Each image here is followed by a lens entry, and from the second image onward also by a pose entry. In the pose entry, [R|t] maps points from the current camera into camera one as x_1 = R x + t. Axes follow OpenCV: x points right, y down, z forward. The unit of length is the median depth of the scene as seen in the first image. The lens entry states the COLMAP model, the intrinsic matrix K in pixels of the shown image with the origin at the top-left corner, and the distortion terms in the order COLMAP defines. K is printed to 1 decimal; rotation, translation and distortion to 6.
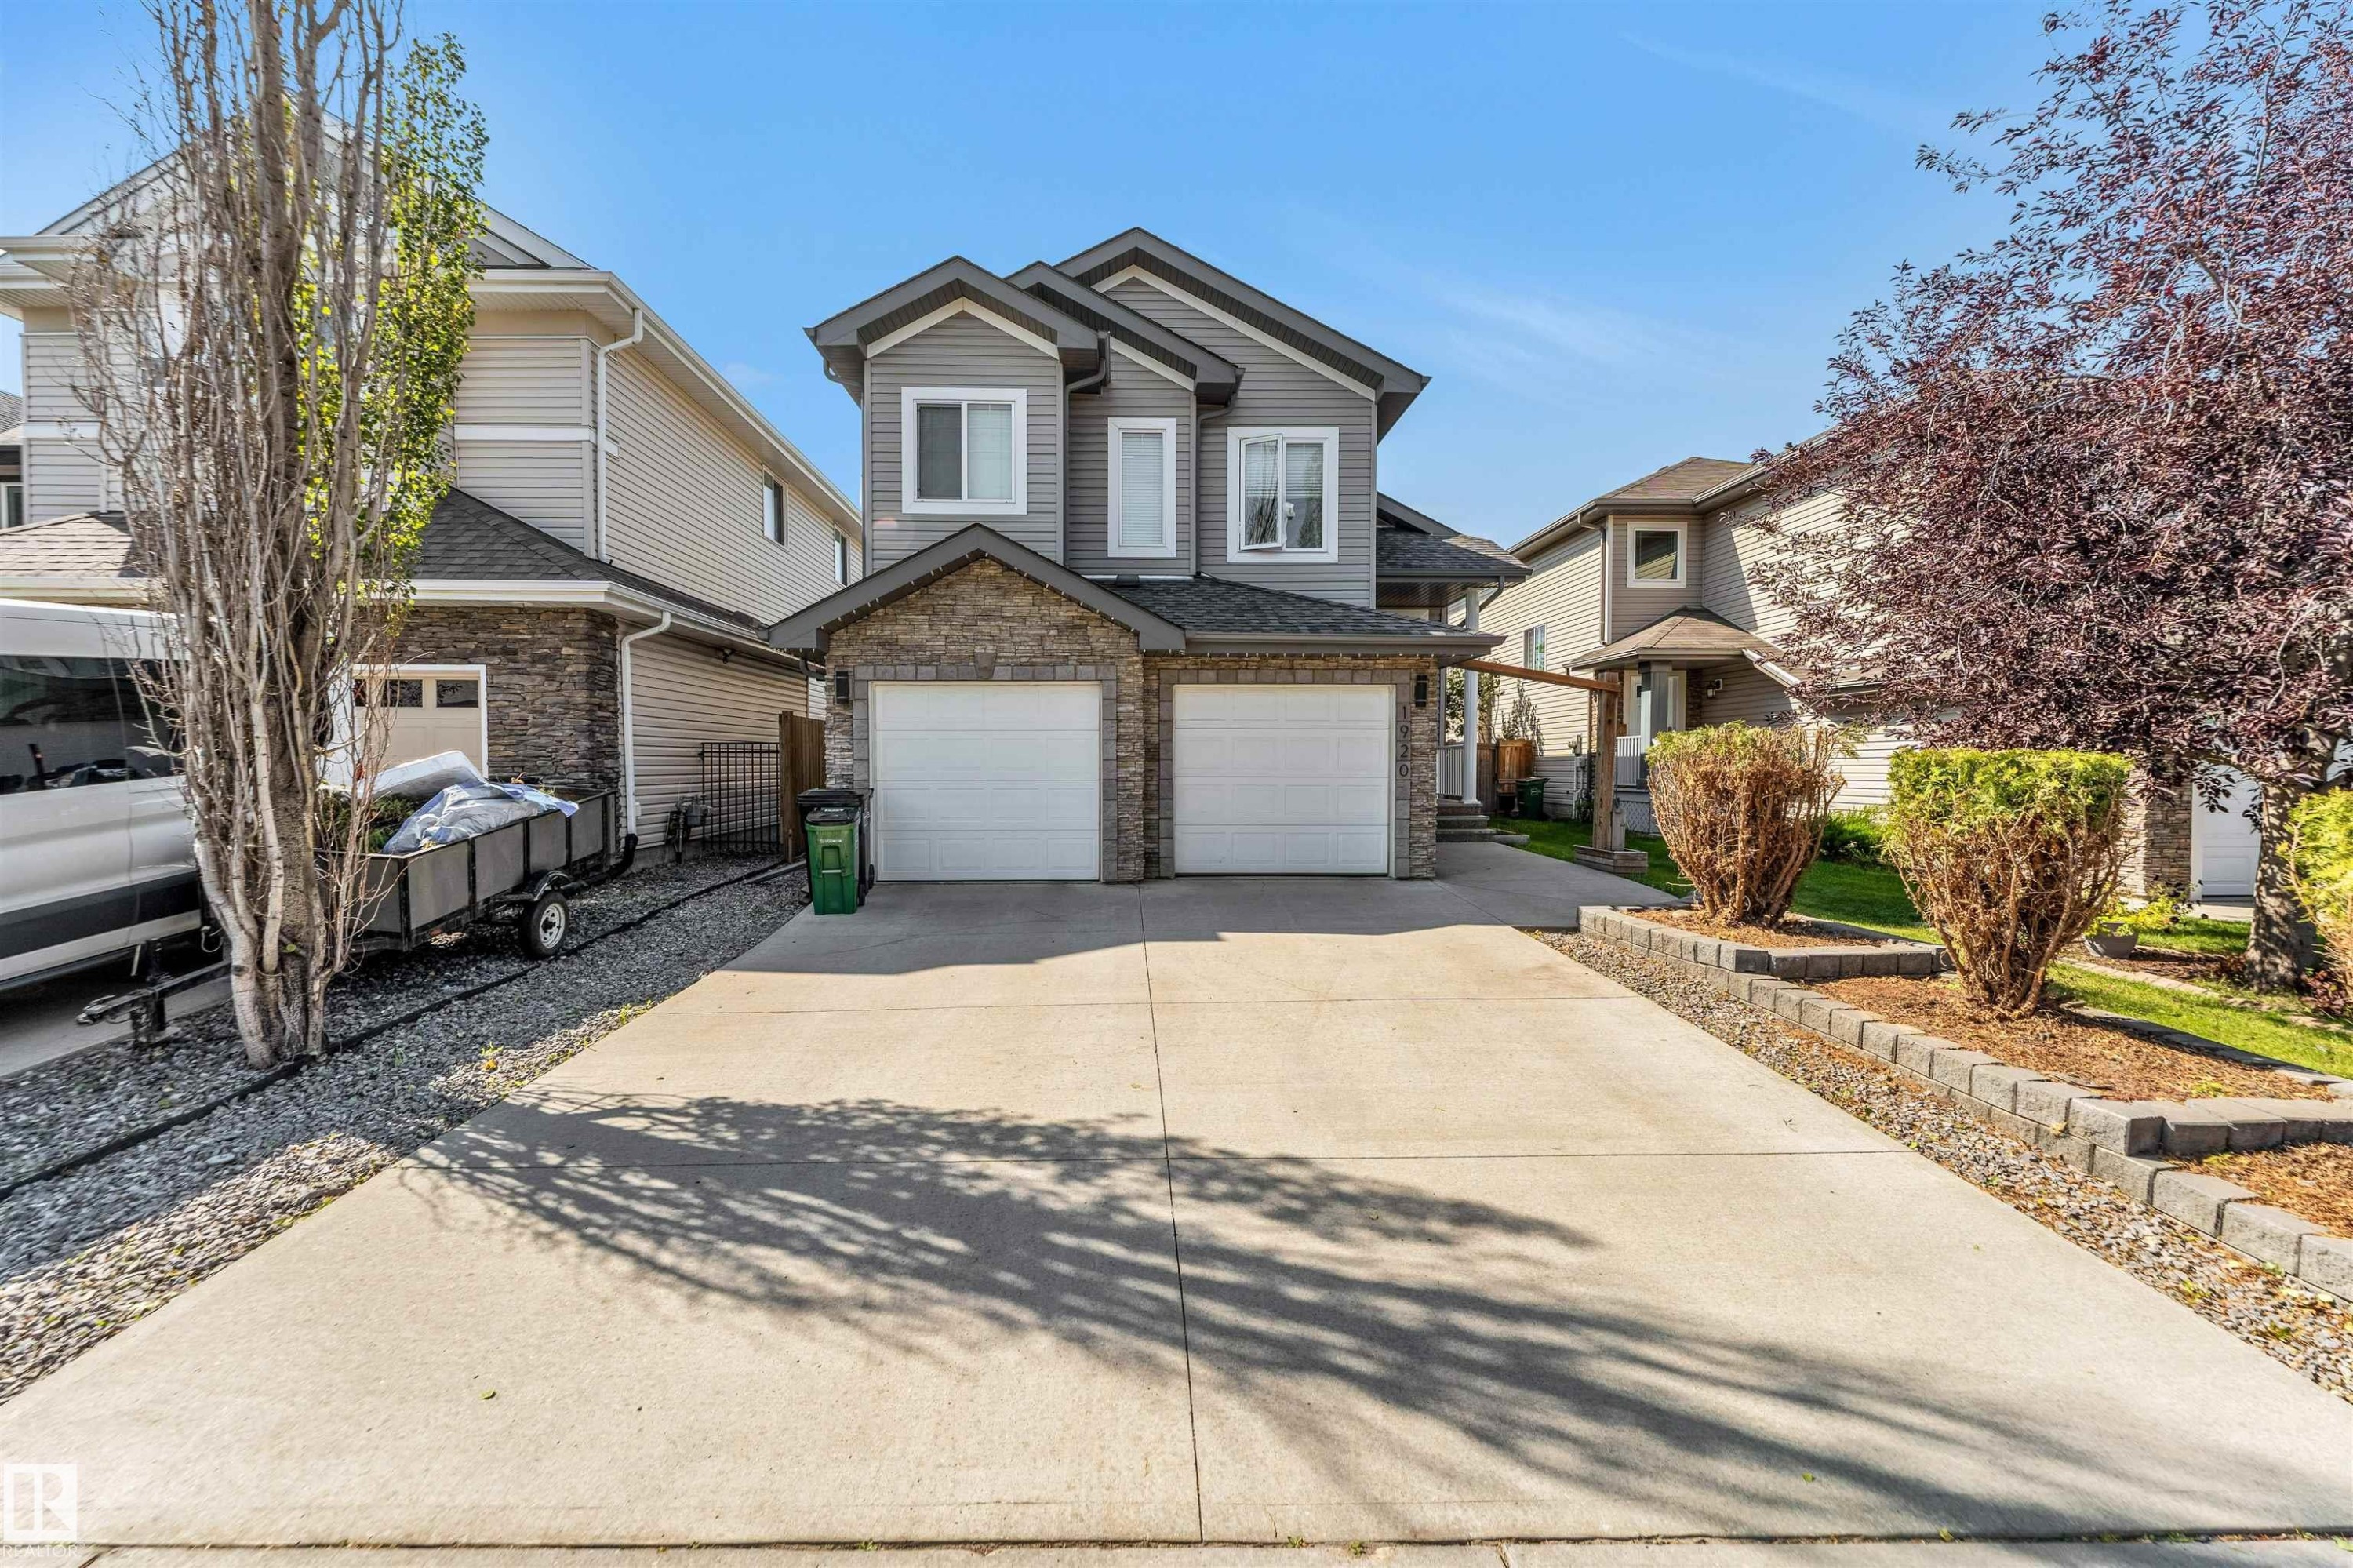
lens RADIAL K [[945.1, 0, 1167.3], [0, 945.1, 783.3], [0, 0, 1]] dist [-0.003459, -0.000207]
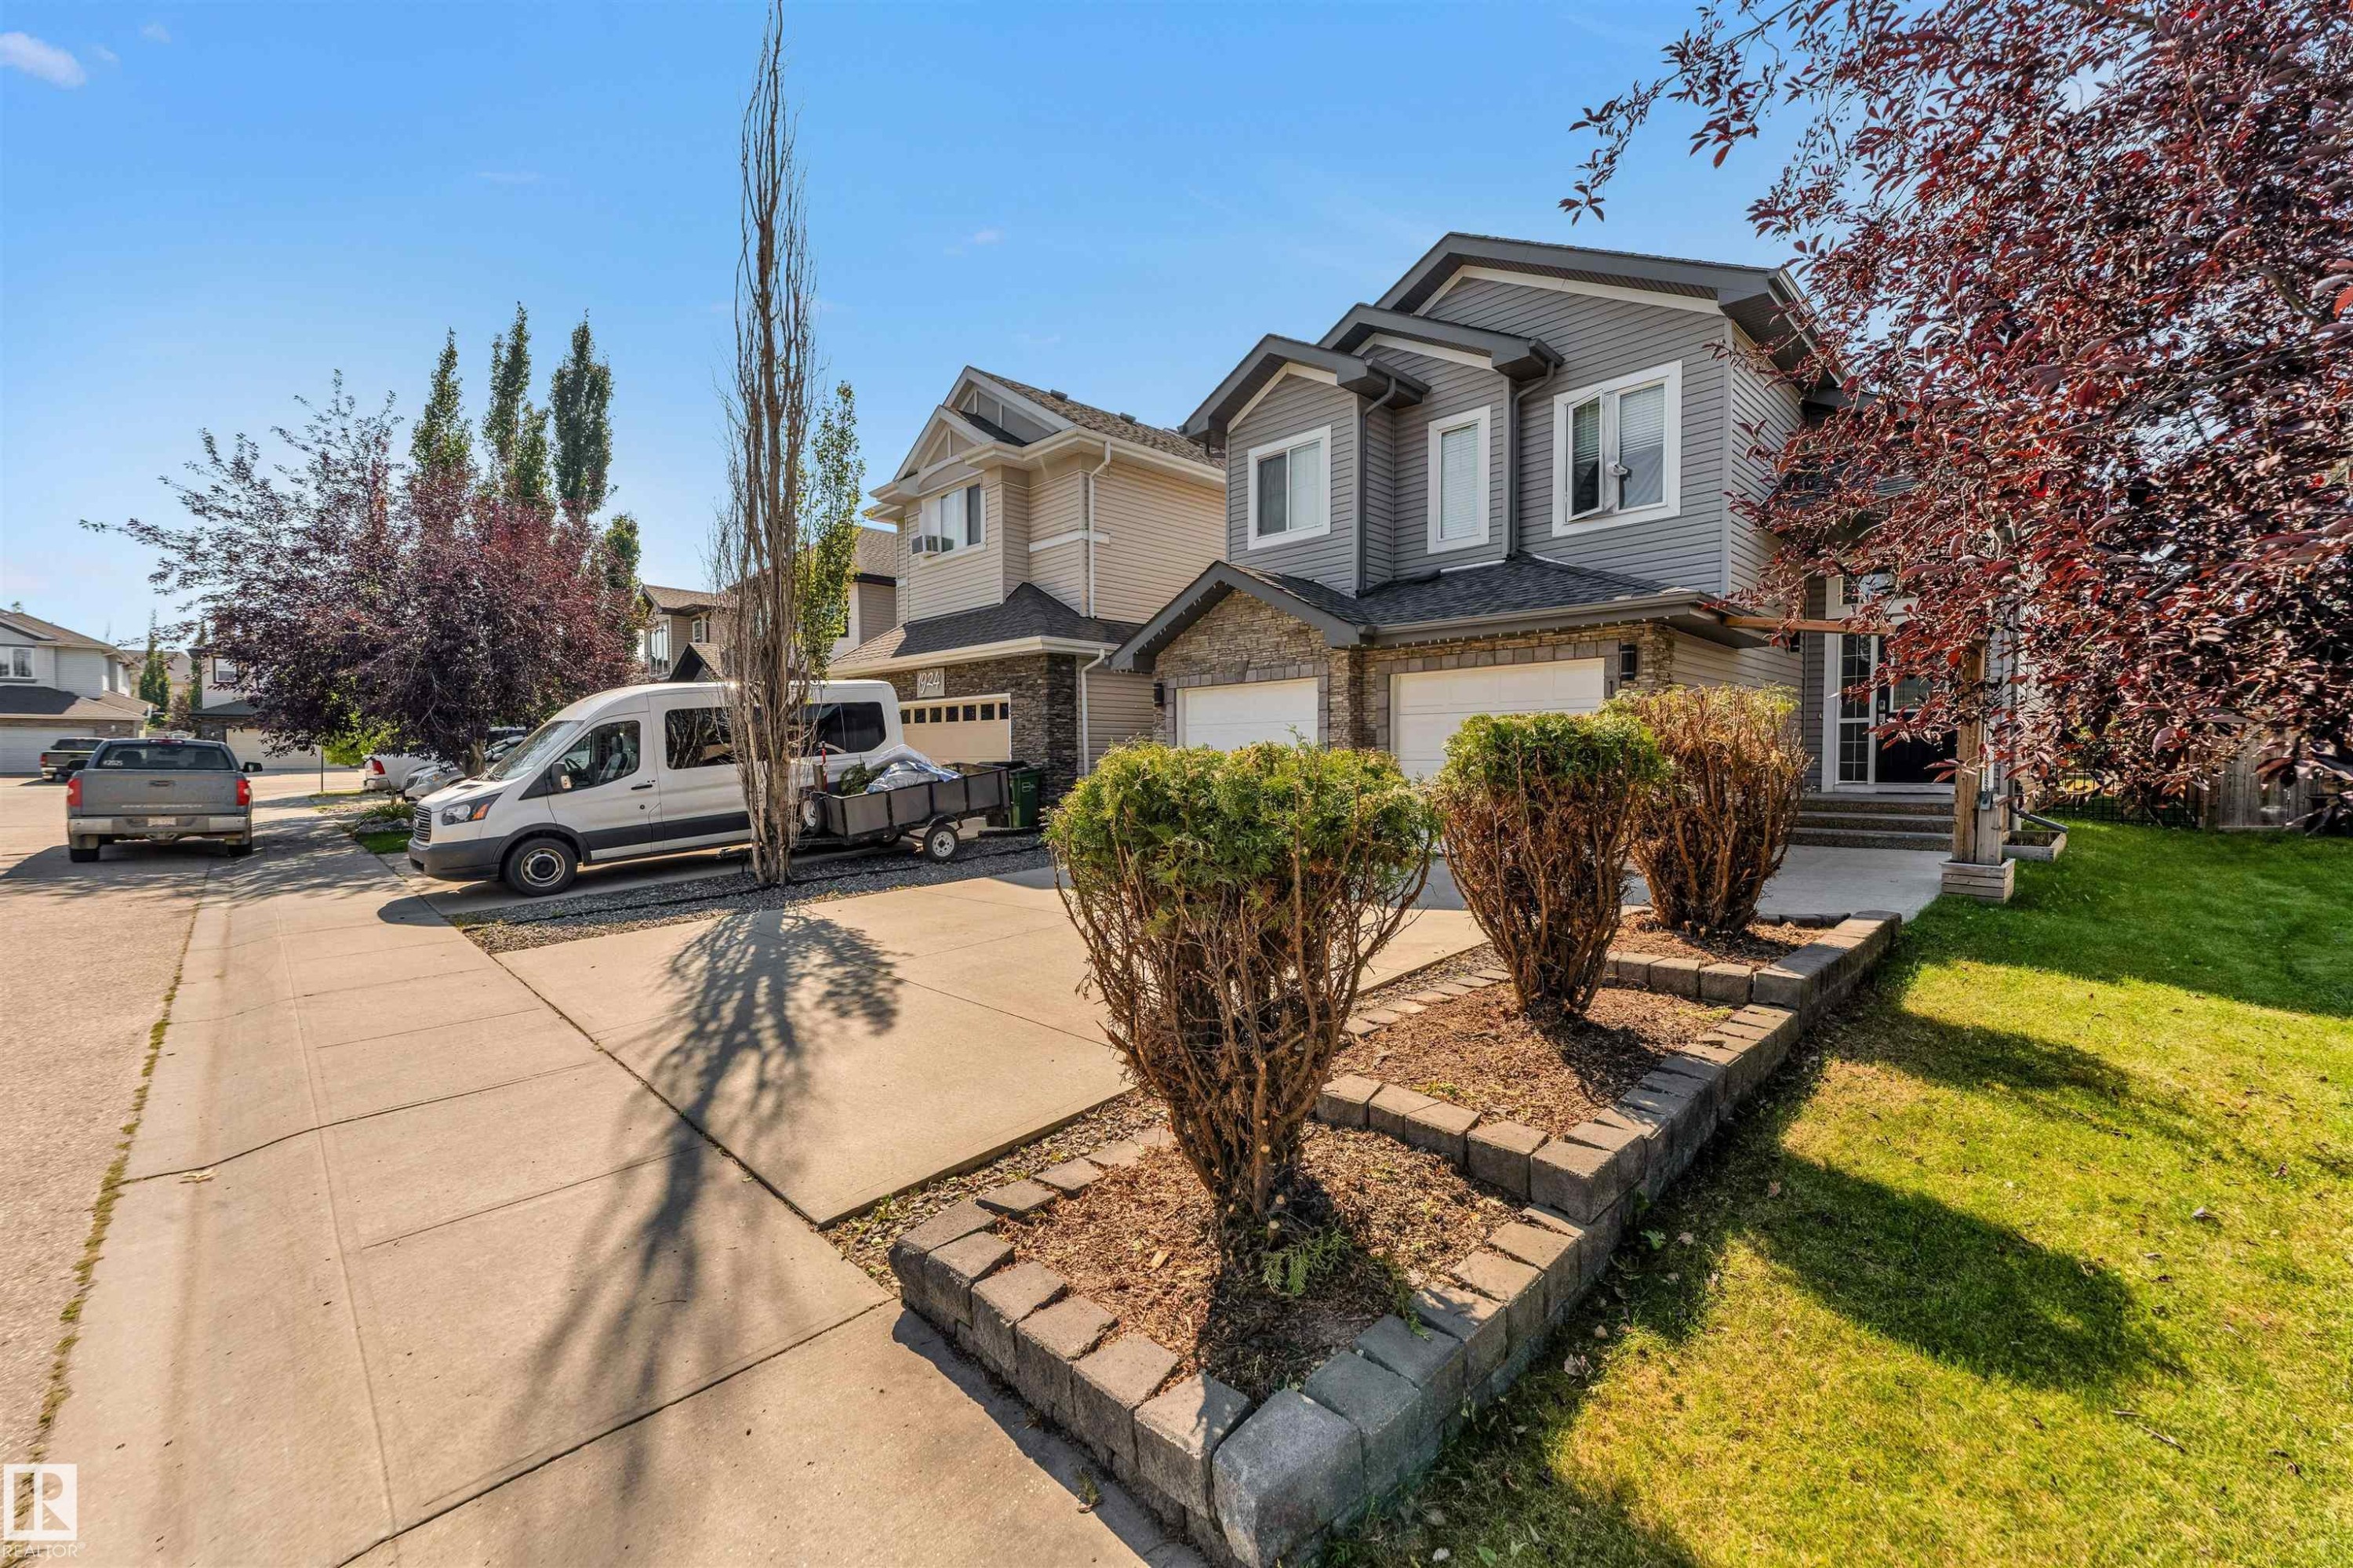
lens RADIAL K [[945.1, 0, 1170.5], [0, 945.1, 782.6], [0, 0, 1]] dist [-0.003459, -0.000207]
pose [[0.677239, 0.015064, -0.735609, 0.667393], [-0.008877, 0.999885, 0.012303, 0.008350], [0.735710, -0.001802, 0.677294, 0.087440]]
